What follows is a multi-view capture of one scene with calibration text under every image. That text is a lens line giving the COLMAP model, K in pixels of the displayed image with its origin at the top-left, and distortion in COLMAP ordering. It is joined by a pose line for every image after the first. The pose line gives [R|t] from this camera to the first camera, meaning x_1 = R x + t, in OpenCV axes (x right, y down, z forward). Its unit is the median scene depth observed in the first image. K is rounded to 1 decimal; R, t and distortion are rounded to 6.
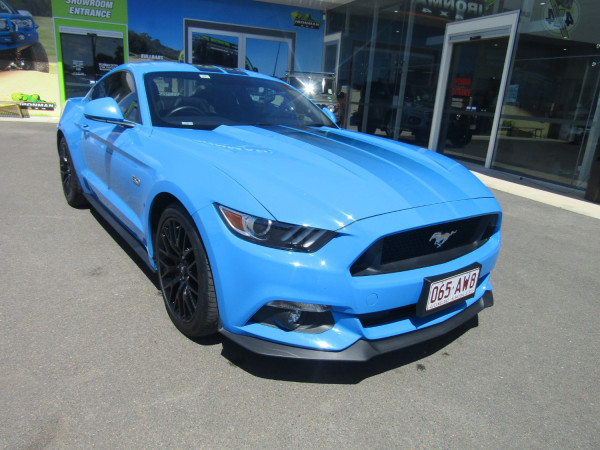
lens RADIAL K [[439.8, 0, 300.0], [0, 439.8, 225.0], [0, 0, 1]] dist [0.000513, -0.008053]
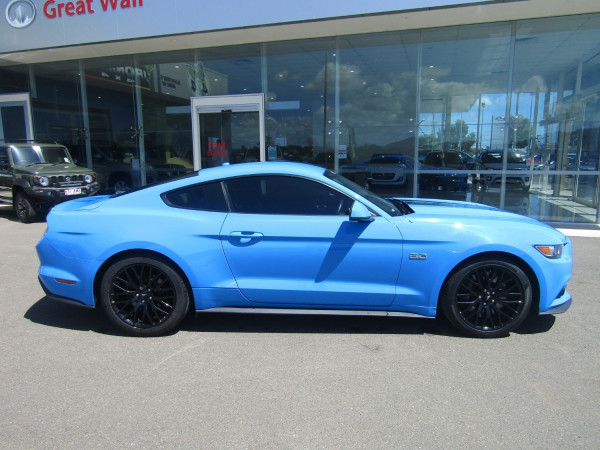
lens RADIAL K [[439.8, 0, 300.0], [0, 439.8, 225.0], [0, 0, 1]] dist [0.000513, -0.008053]
pose [[0.601275, -0.195682, 0.774711, -0.399296], [0.268616, 0.962623, 0.034666, -0.083643], [-0.752539, 0.187256, 0.631364, 0.100314]]
